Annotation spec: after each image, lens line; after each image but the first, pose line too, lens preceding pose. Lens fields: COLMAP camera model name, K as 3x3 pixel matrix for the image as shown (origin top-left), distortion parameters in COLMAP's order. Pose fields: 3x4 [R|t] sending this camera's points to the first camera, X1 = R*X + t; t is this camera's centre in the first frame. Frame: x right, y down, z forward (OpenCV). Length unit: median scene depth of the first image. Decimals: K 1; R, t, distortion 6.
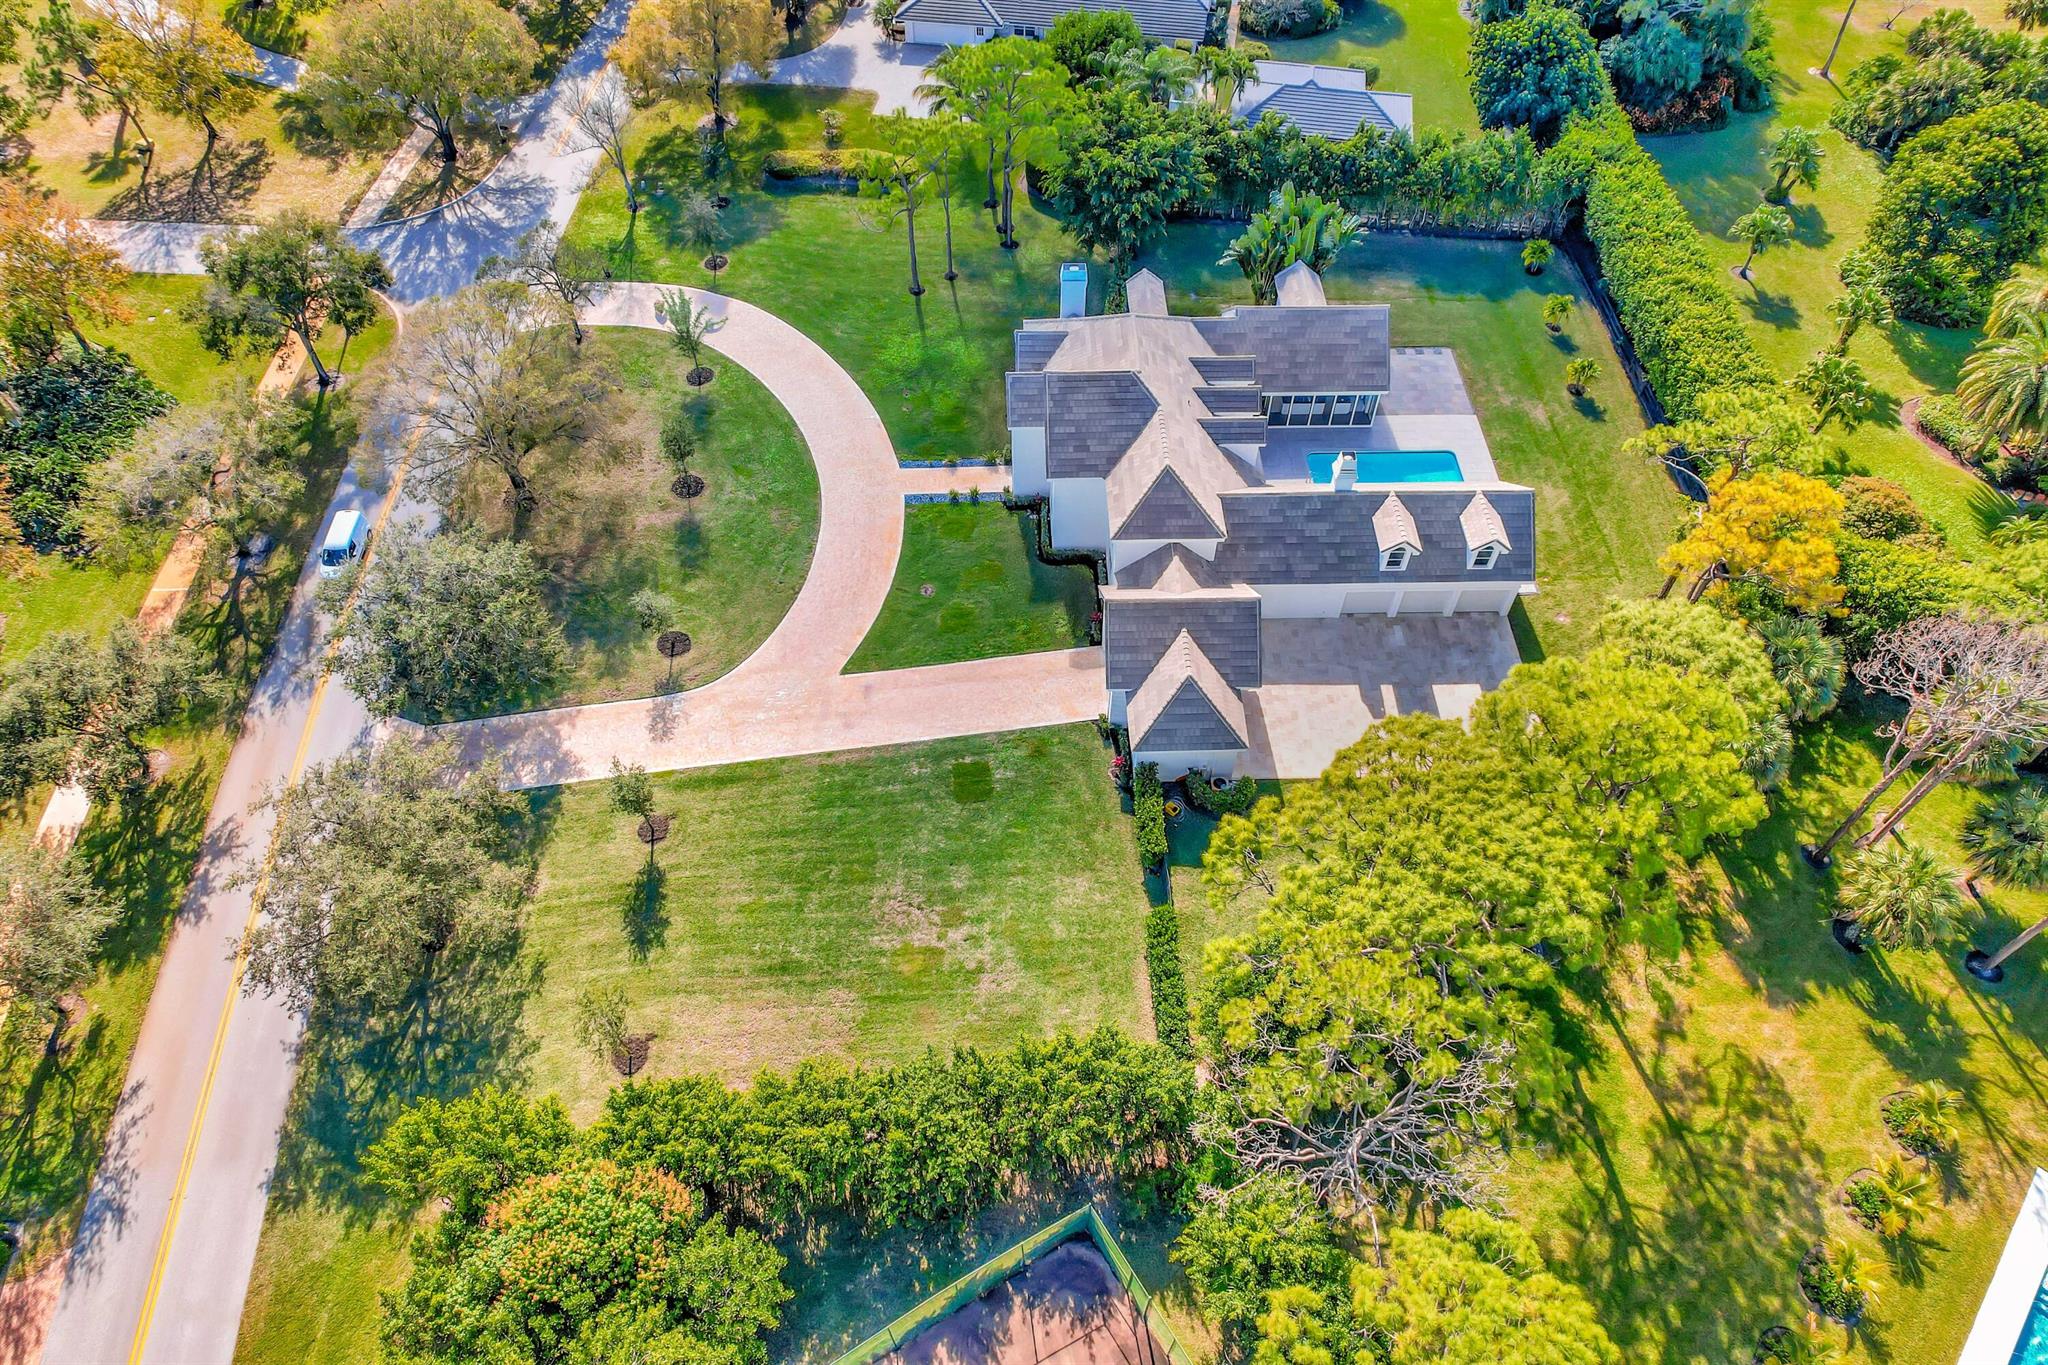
lens RADIAL K [[1330.2, 0, 1016.5], [0, 1330.2, 686.1], [0, 0, 1]] dist [-0.066887, 0.043382]
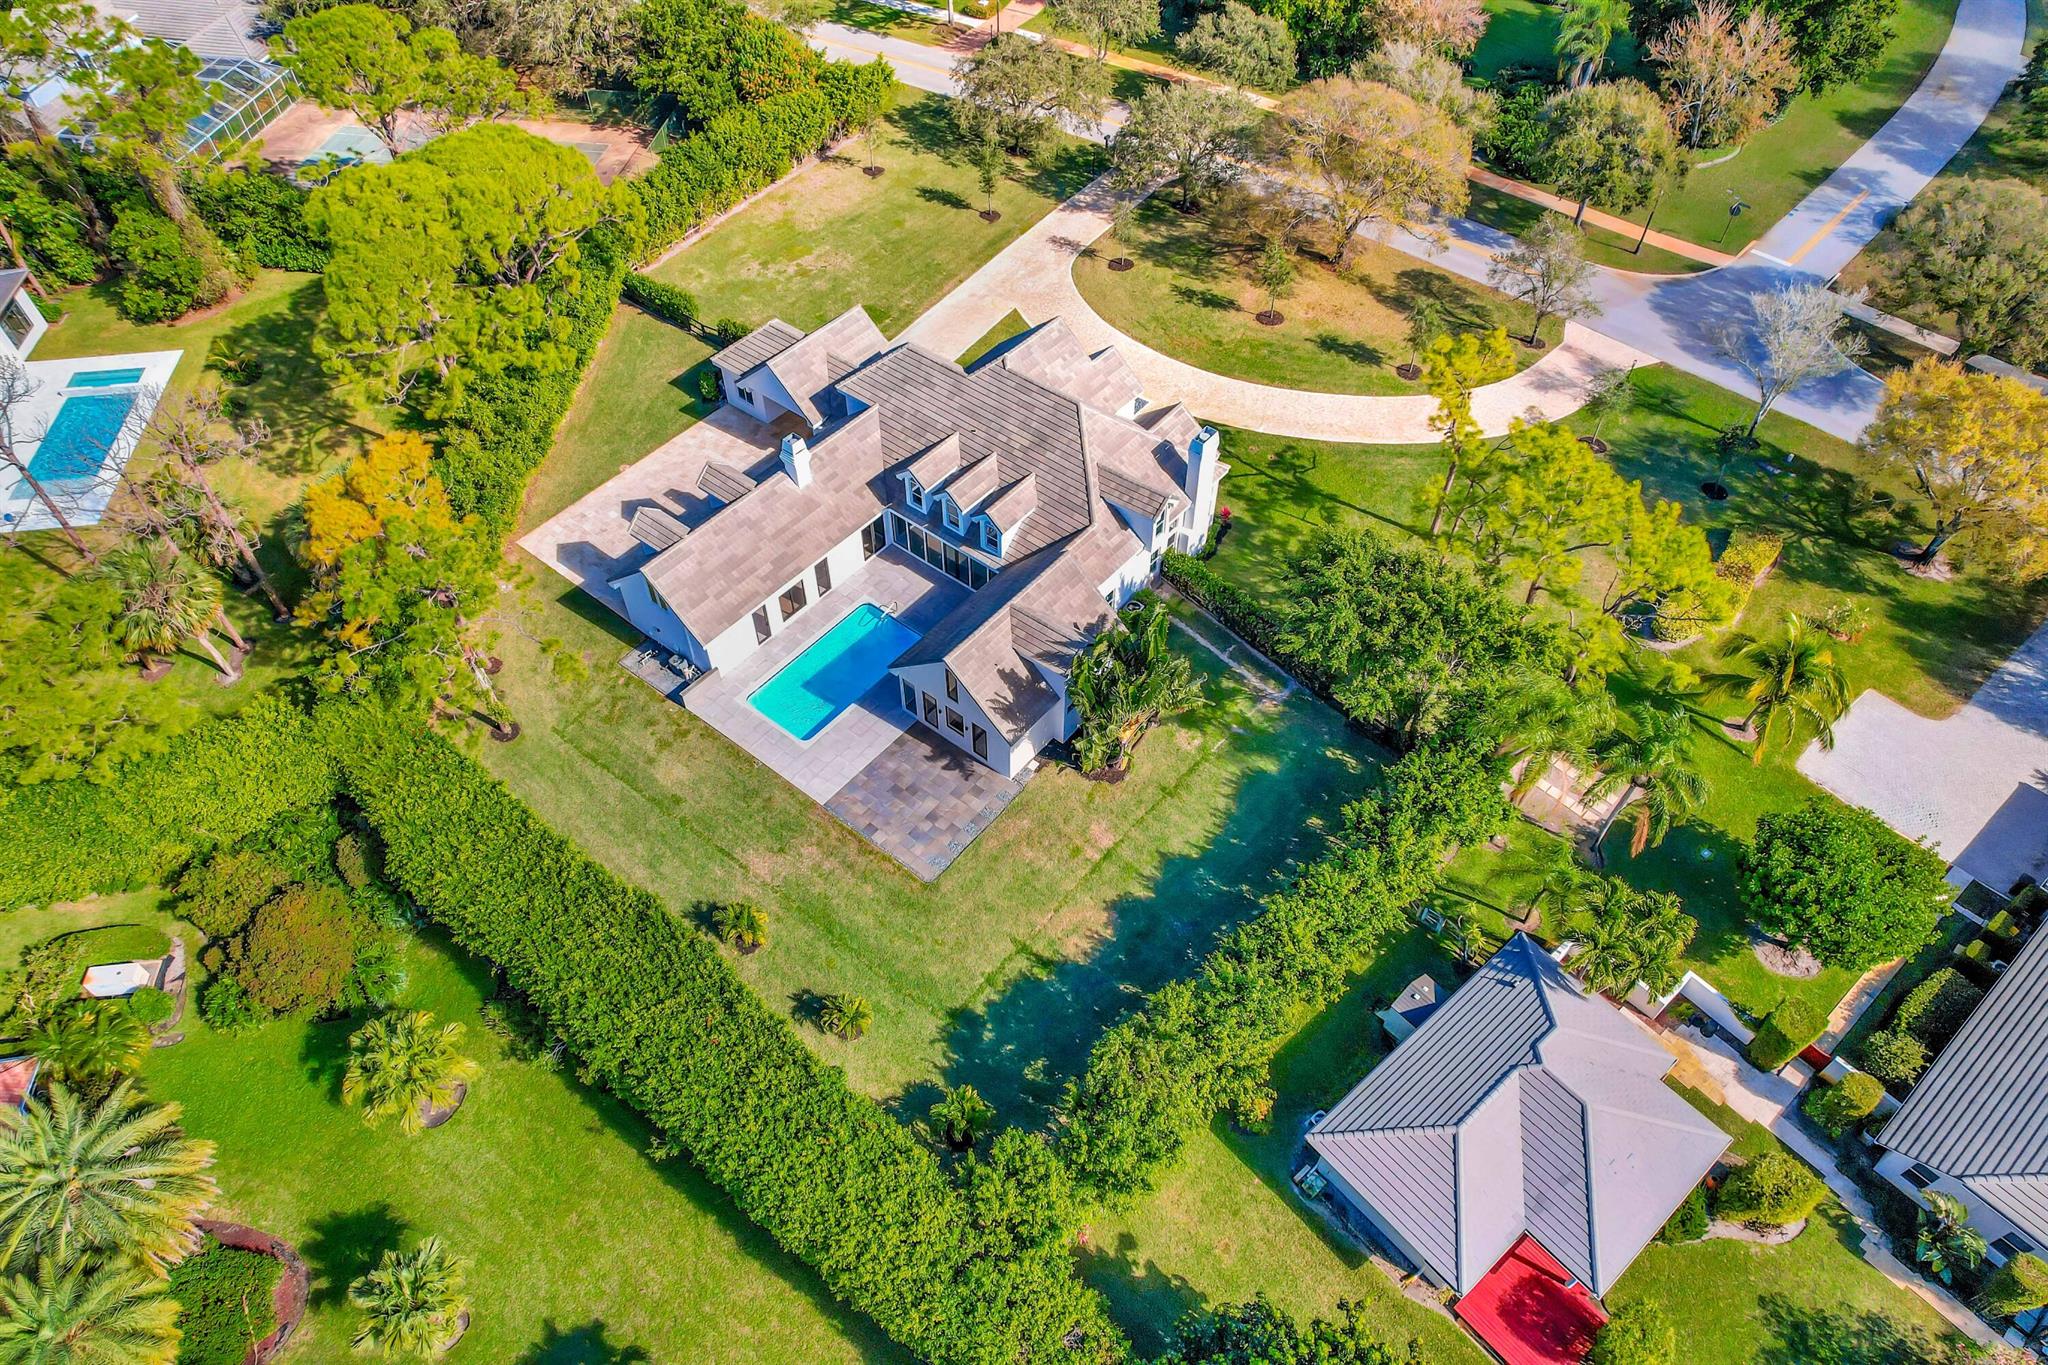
lens RADIAL K [[1316.8, 0, 1016.5], [0, 1316.8, 684.5], [0, 0, 1]] dist [-0.059348, 0.028243]
pose [[-0.645995, 0.574384, -0.502766, 0.759857], [-0.604769, 0.016776, 0.796224, -1.076419], [0.465773, 0.818414, 0.336533, 0.913823]]
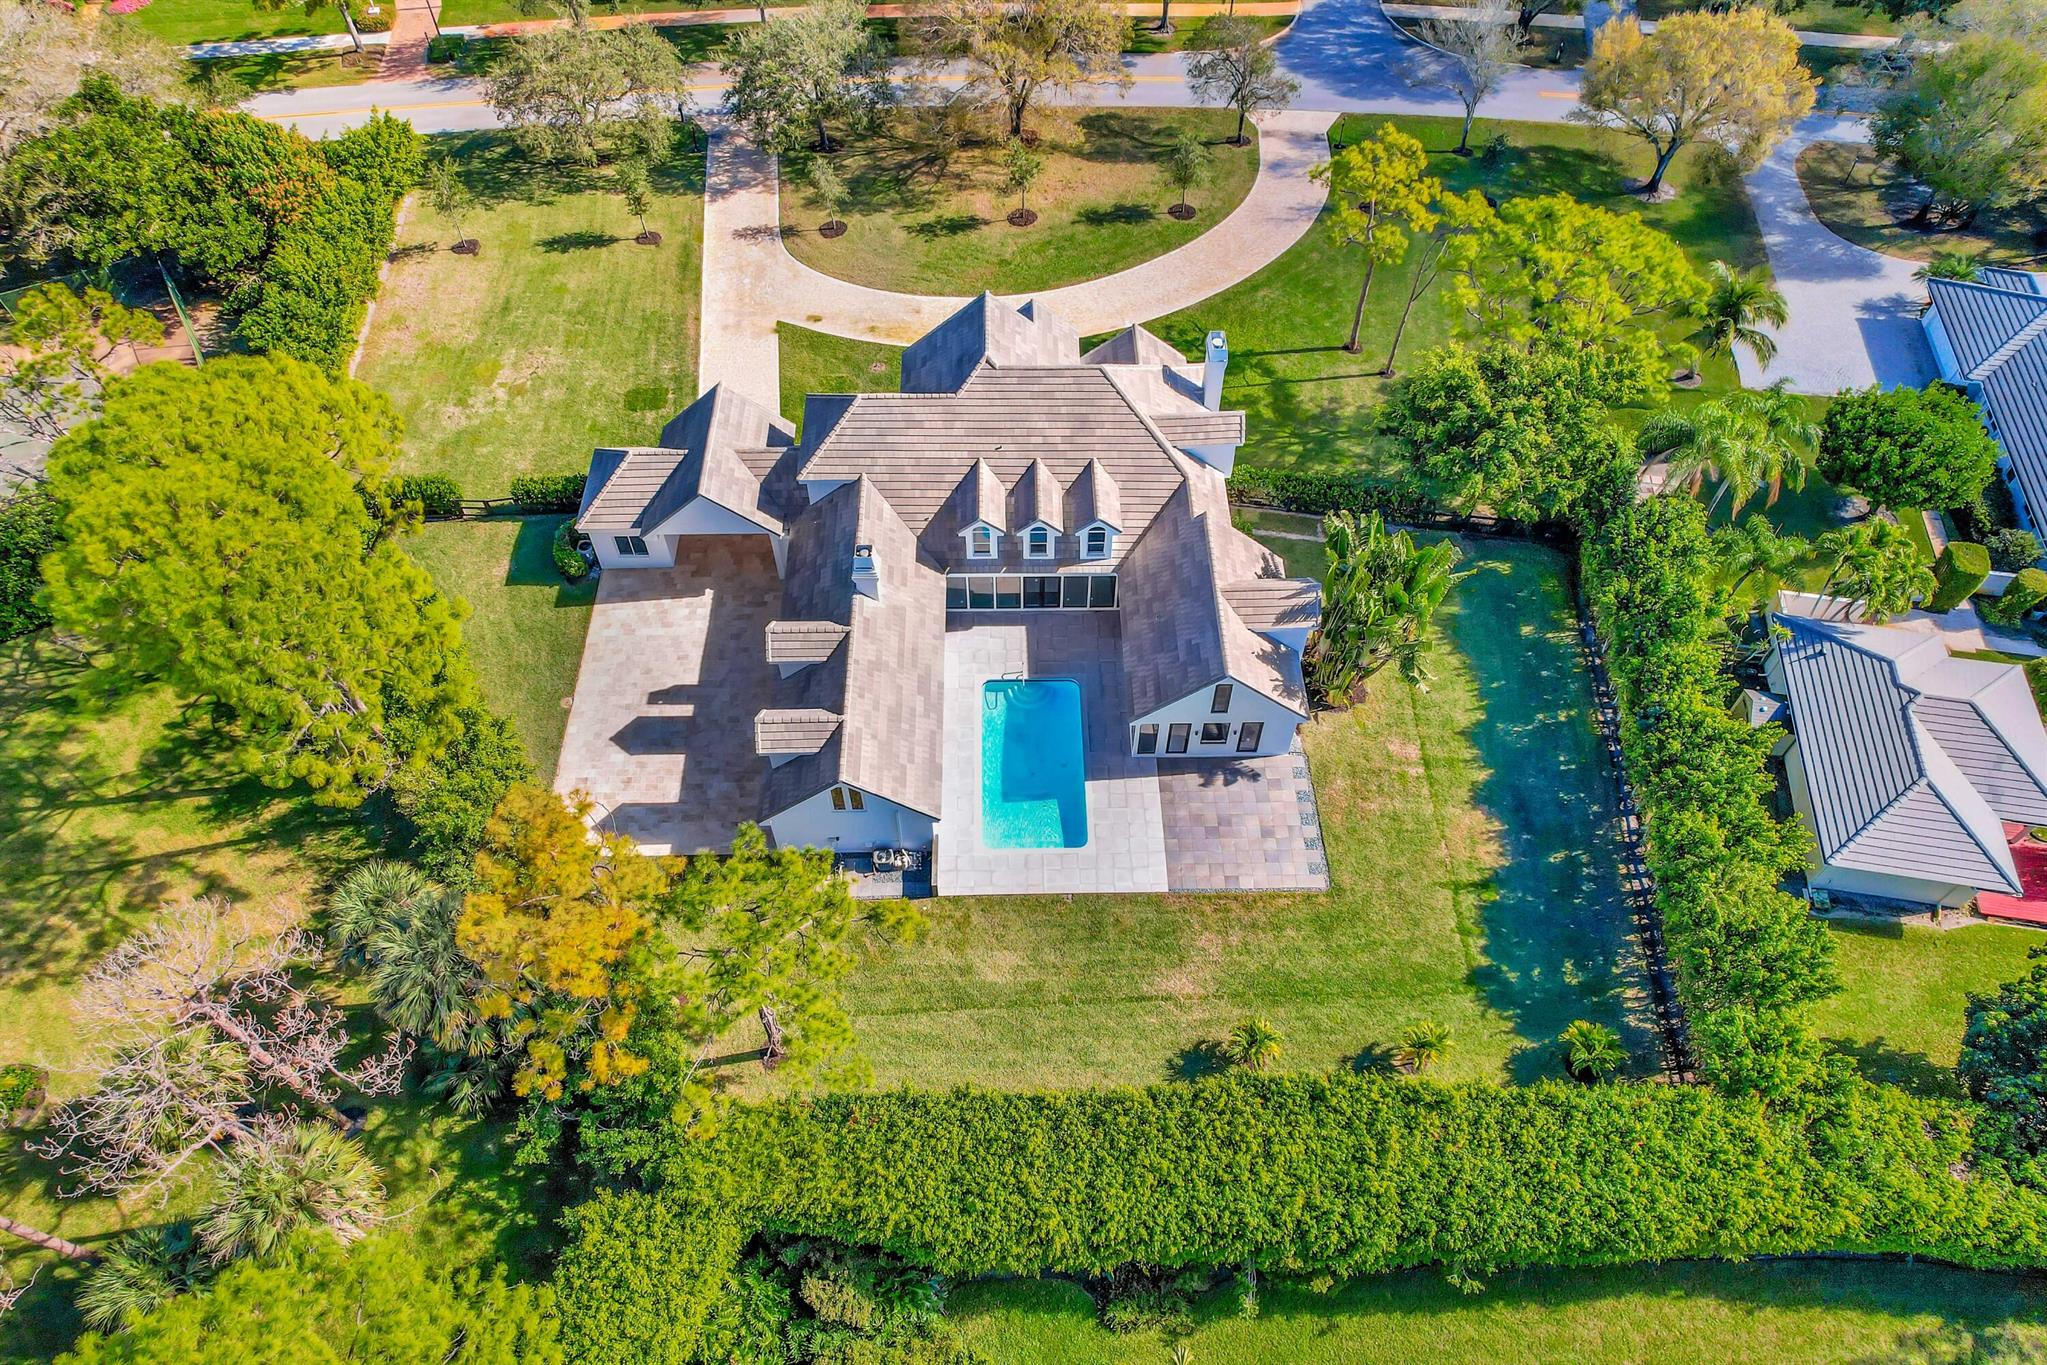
lens RADIAL K [[1352.9, 0, 1021.8], [0, 1352.9, 687.5], [0, 0, 1]] dist [-0.086042, 0.084422]
pose [[-0.004372, 0.796863, -0.604145, 0.835696], [-0.791583, 0.366409, 0.489019, -0.637298], [0.611046, 0.480369, 0.629181, 0.588721]]
